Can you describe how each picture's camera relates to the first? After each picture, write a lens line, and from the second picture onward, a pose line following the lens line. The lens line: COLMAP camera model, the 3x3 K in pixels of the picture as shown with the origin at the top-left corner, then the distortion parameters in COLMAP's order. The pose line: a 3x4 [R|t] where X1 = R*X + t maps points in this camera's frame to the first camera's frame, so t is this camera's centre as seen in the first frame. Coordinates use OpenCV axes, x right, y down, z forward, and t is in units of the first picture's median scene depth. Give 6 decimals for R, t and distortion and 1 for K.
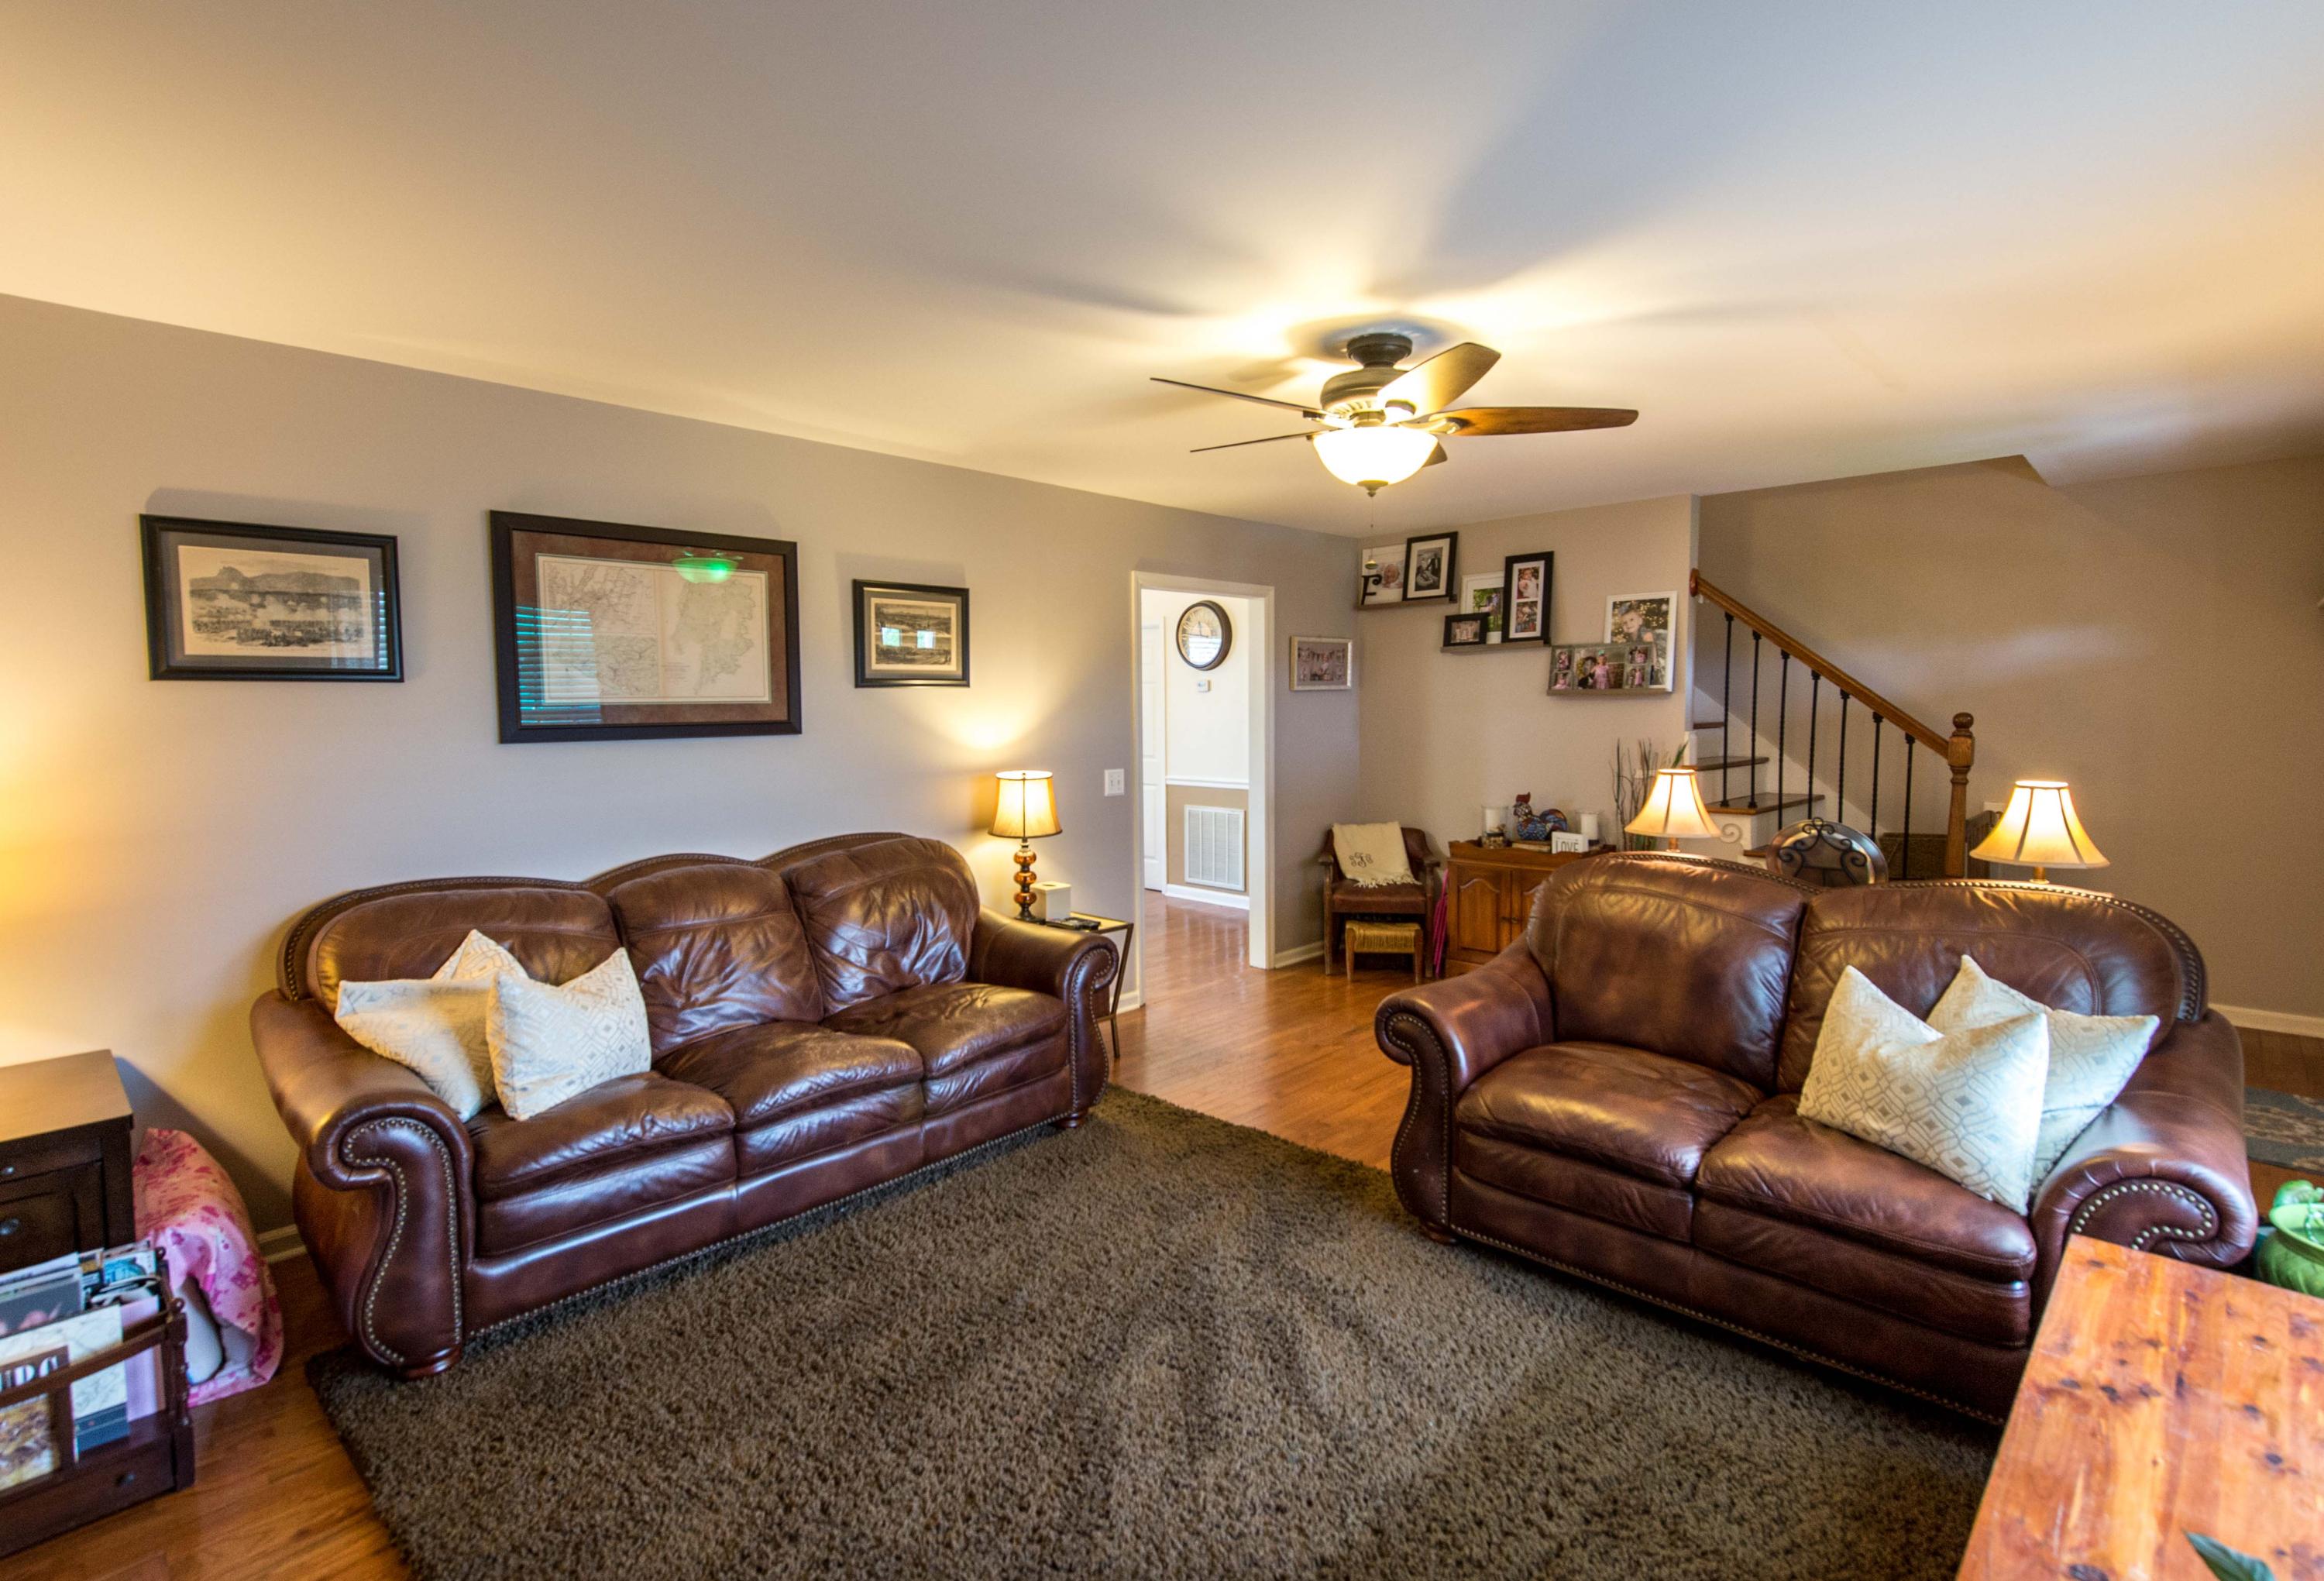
lens RADIAL K [[1104.4, 0, 1185.1], [0, 1104.4, 774.0], [0, 0, 1]] dist [0.011797, -0.000217]
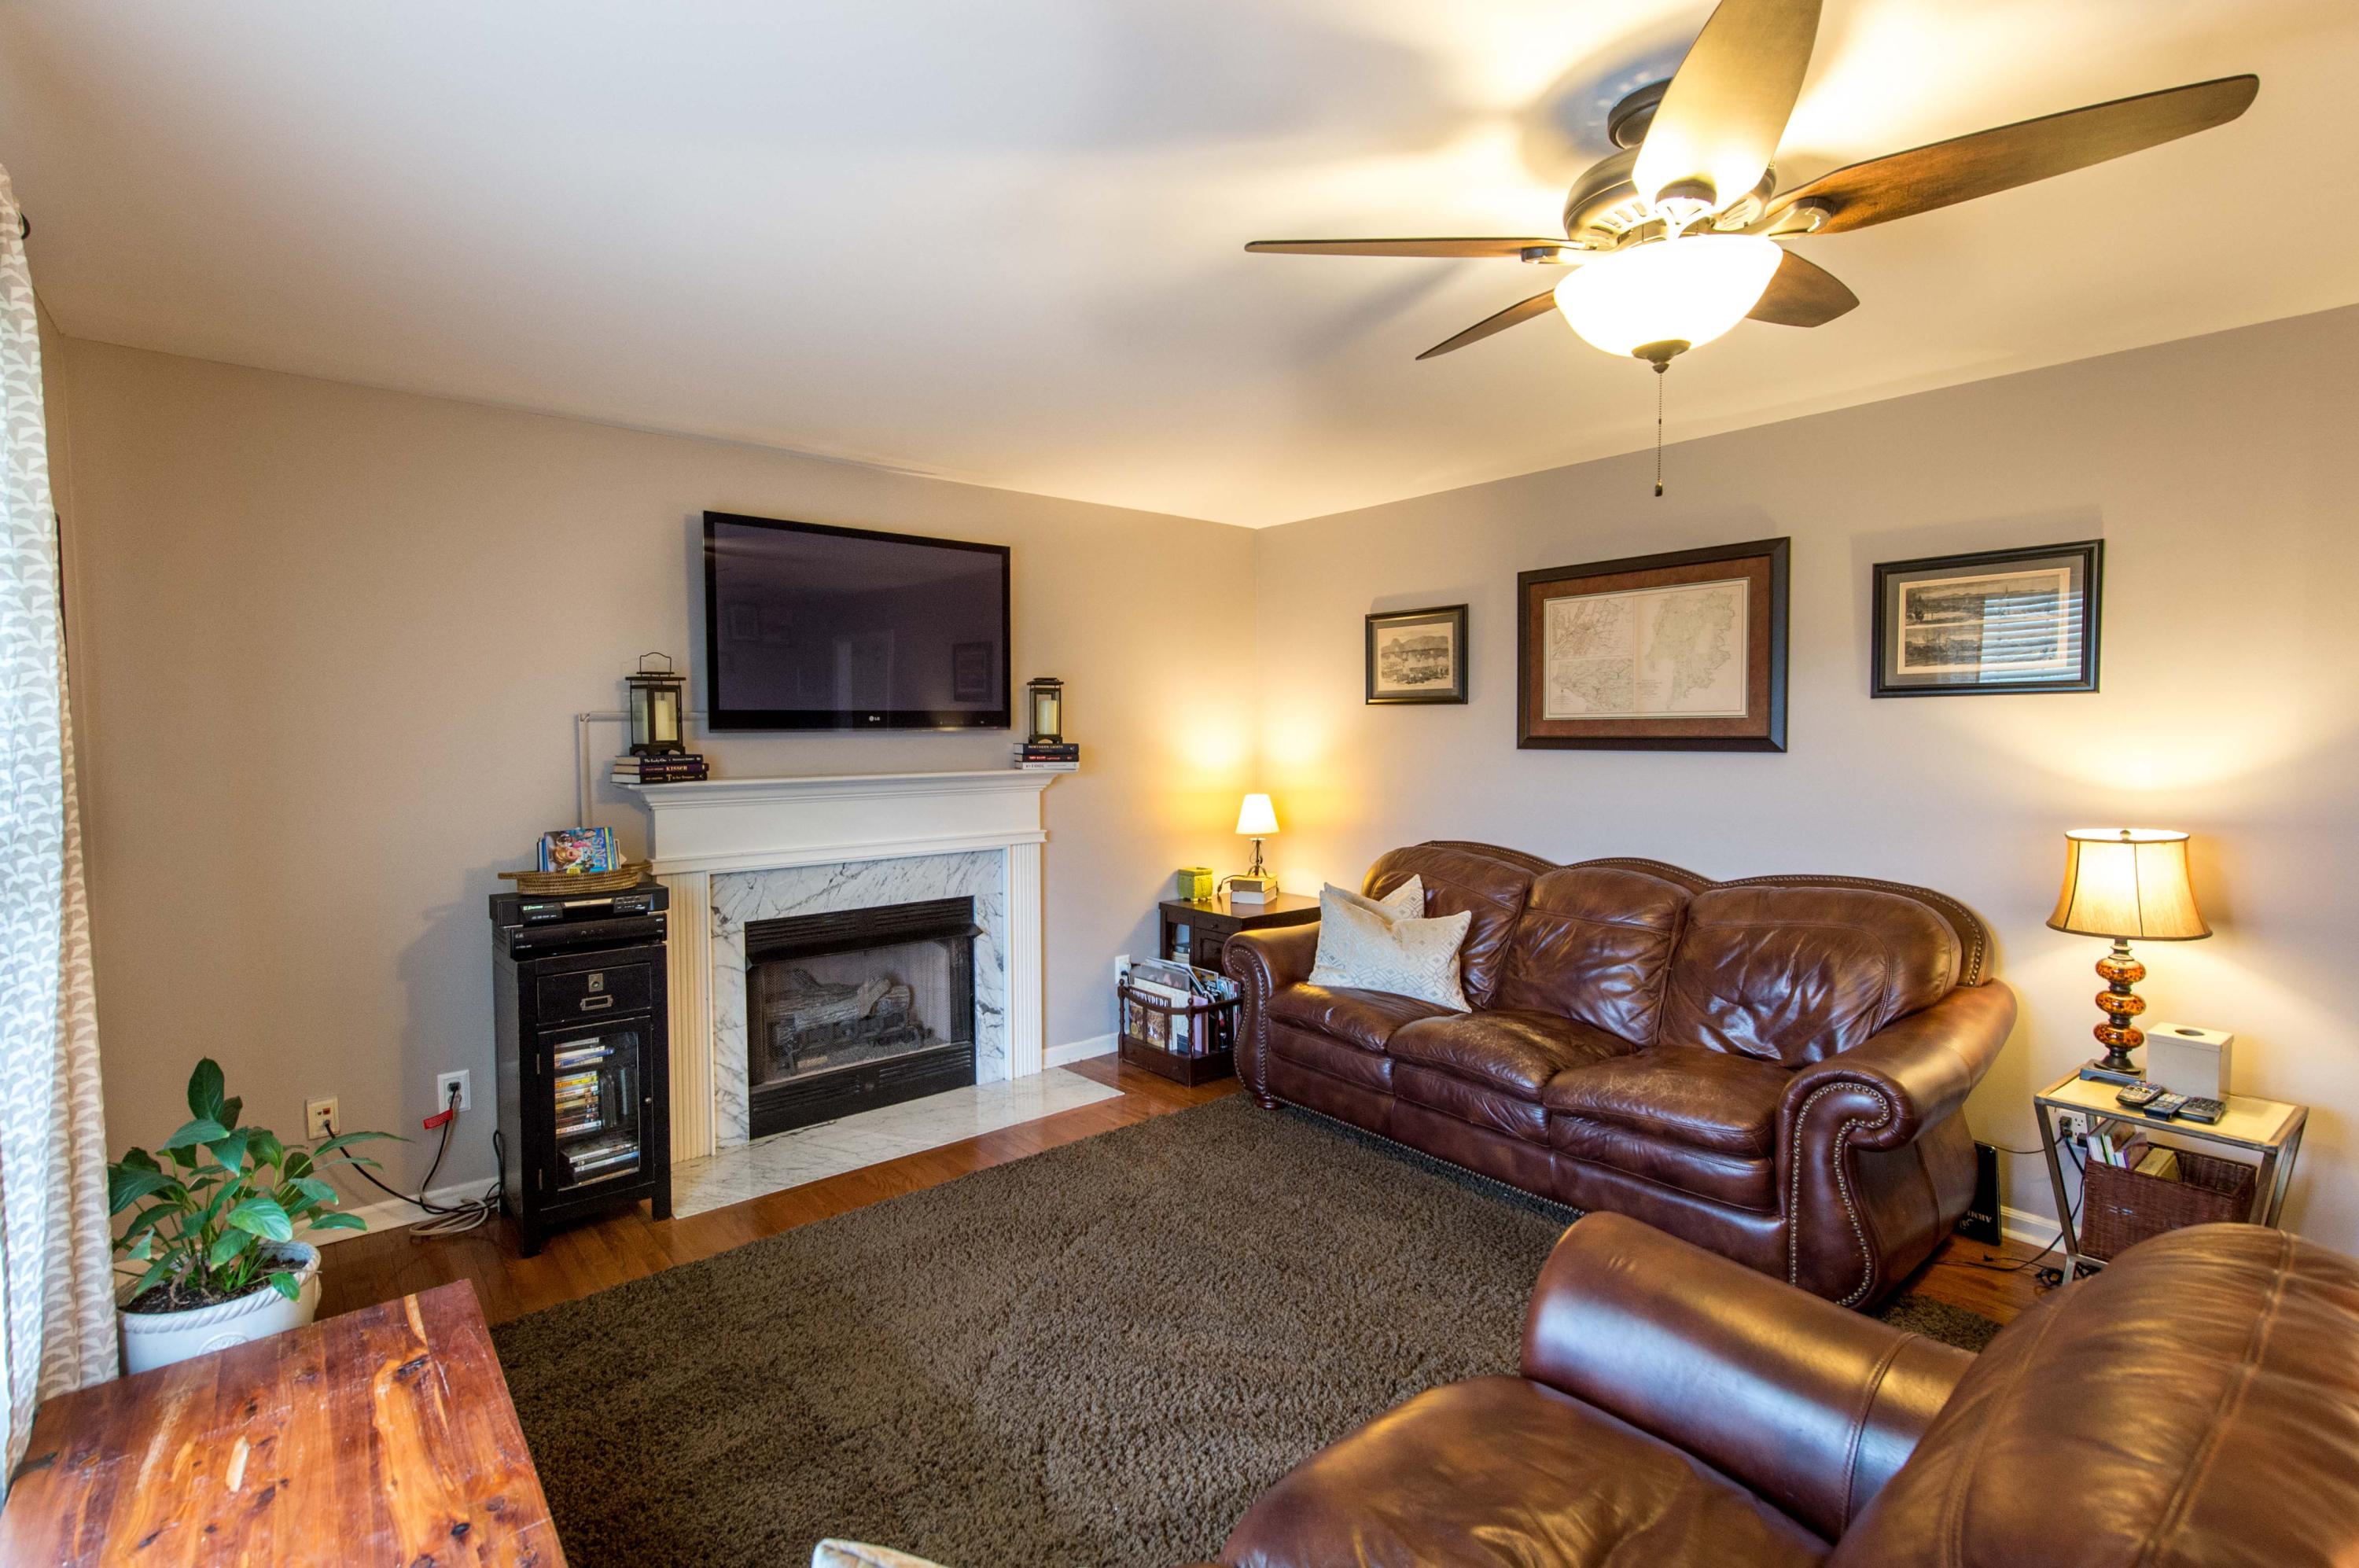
lens RADIAL K [[1079.5, 0, 1149.7], [0, 1079.5, 797.1], [0, 0, 1]] dist [0.010526, -0.000240]
pose [[-0.133641, 0.073879, -0.988272, 0.516764], [-0.059601, 0.994813, 0.082428, -0.036525], [0.989236, 0.069918, -0.128544, 0.533926]]
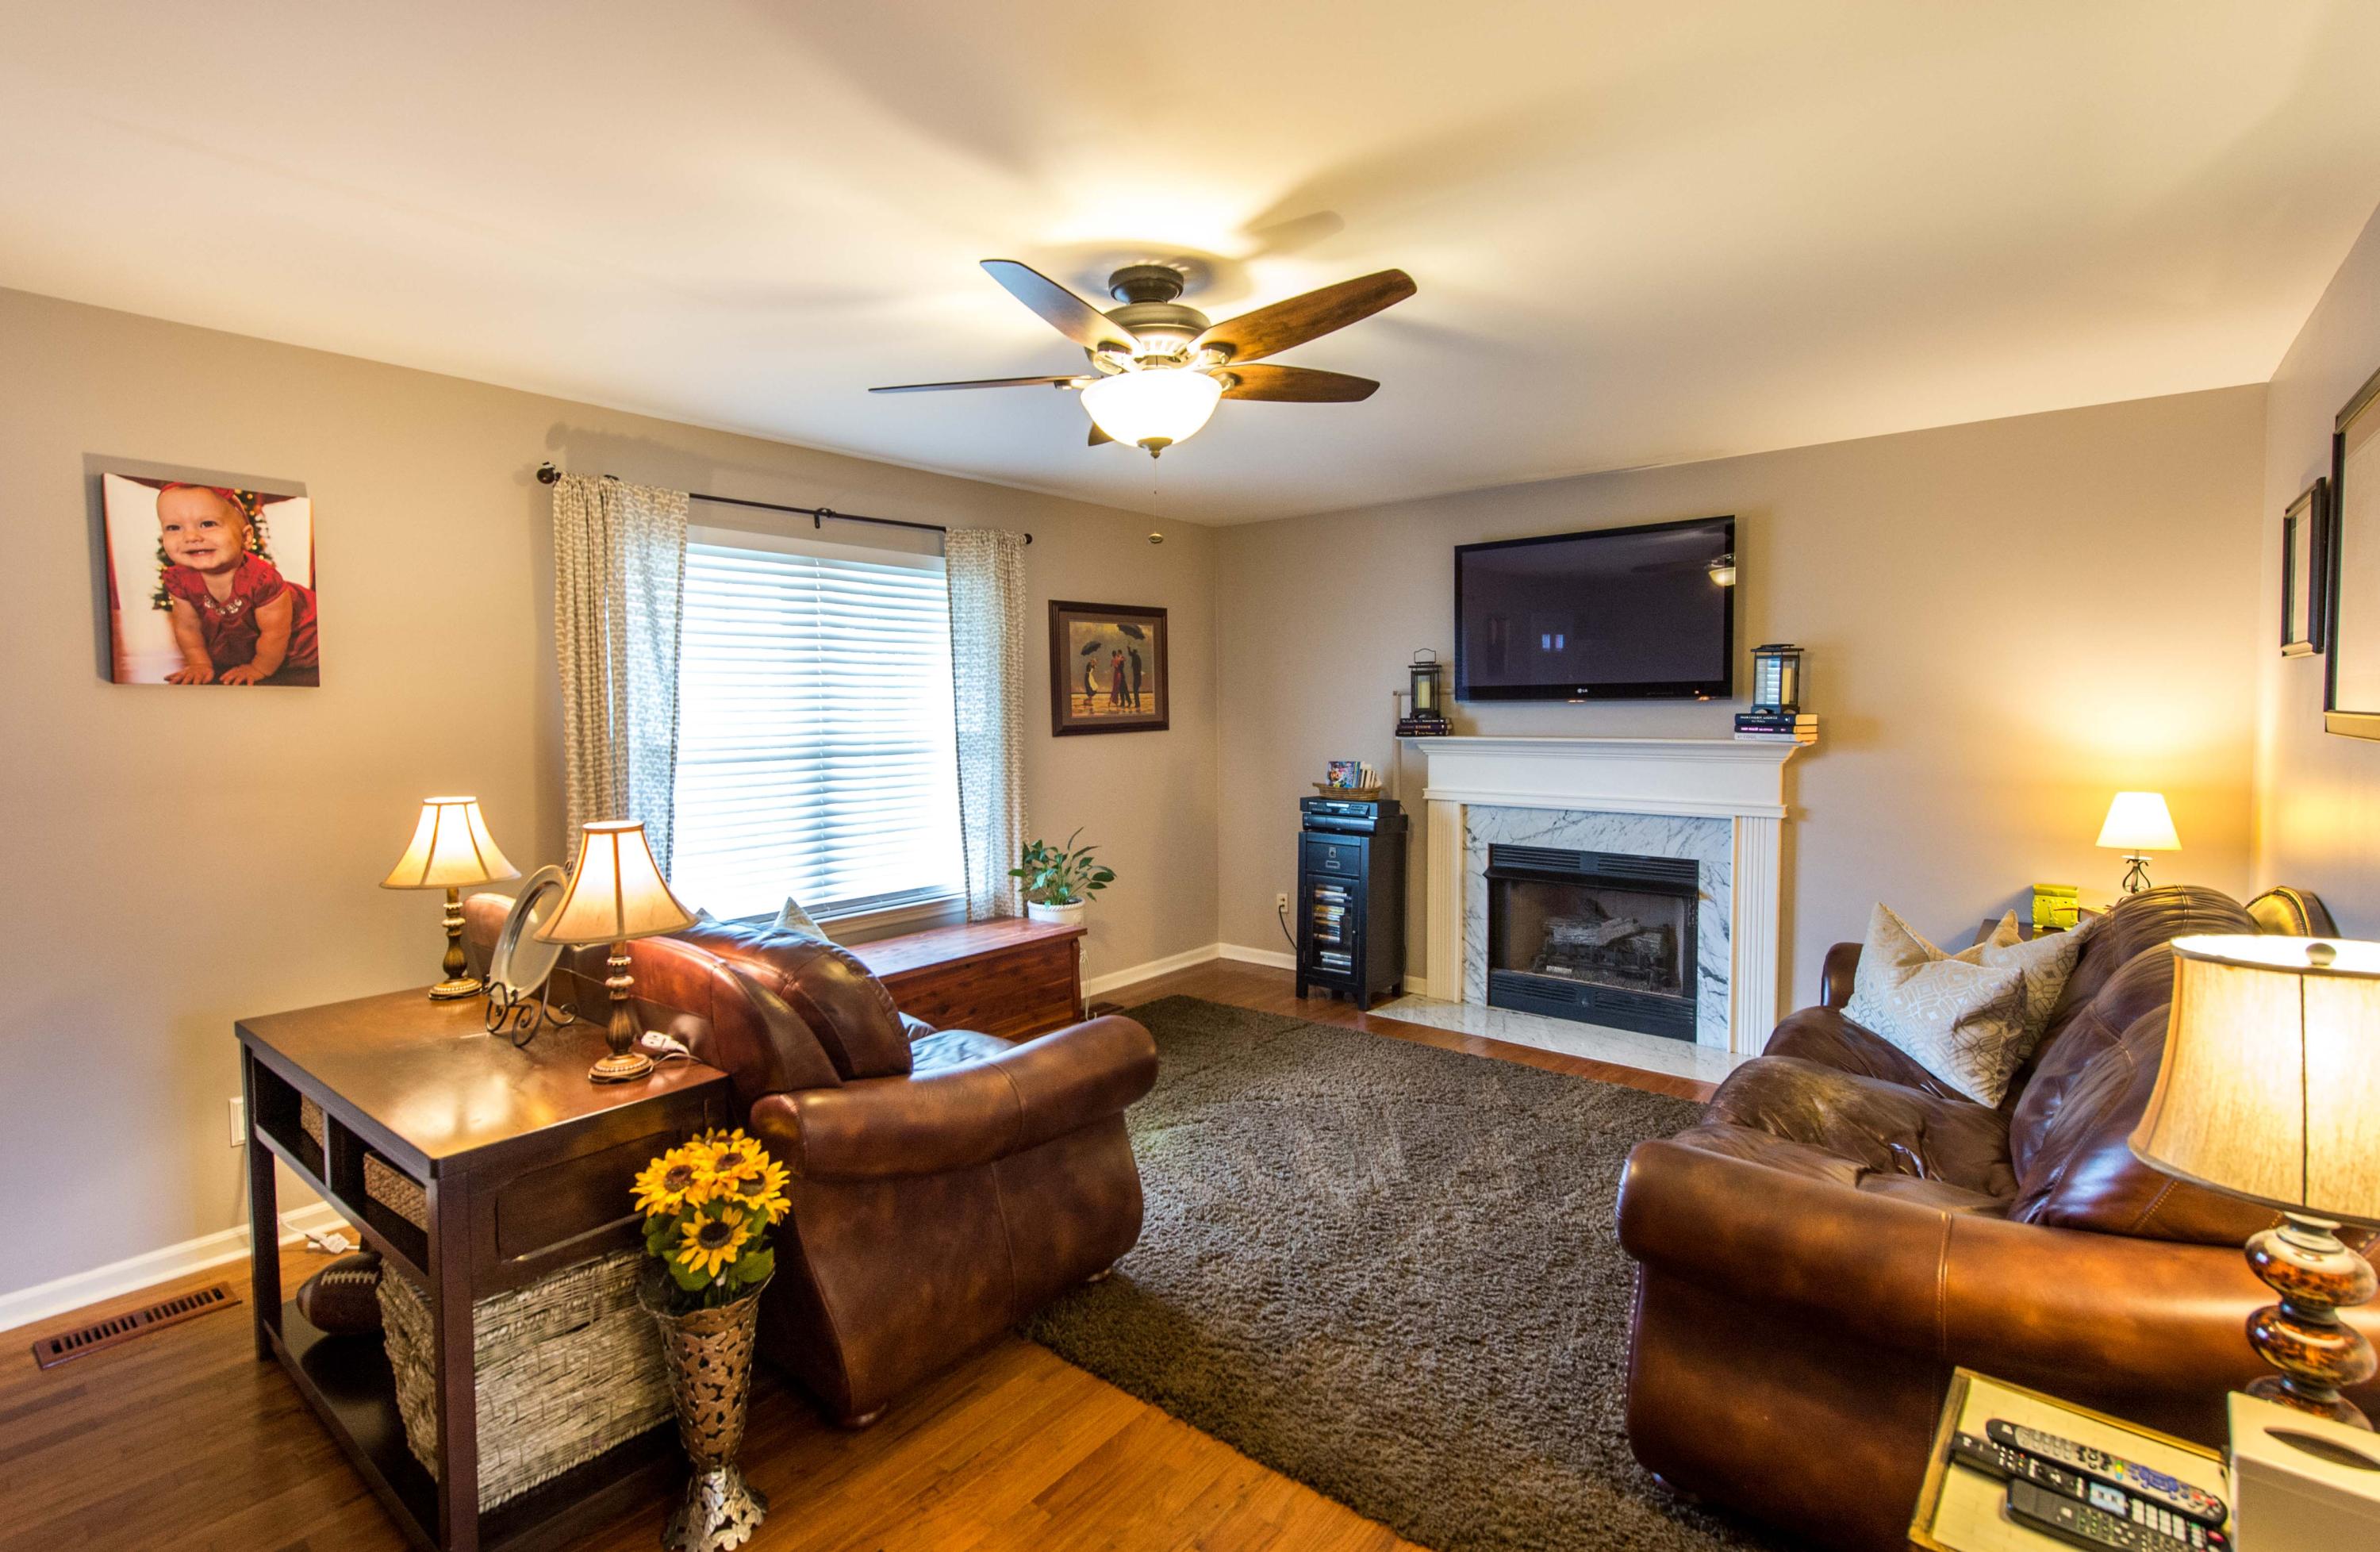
lens RADIAL K [[1112.2, 0, 1166.7], [0, 1112.2, 765.3], [0, 0, 1]] dist [0.016263, -0.006453]
pose [[-0.998050, 0.019930, -0.059158, 0.148697], [0.012492, 0.992263, 0.123524, -0.080421], [0.061162, 0.122544, -0.990577, 1.231430]]
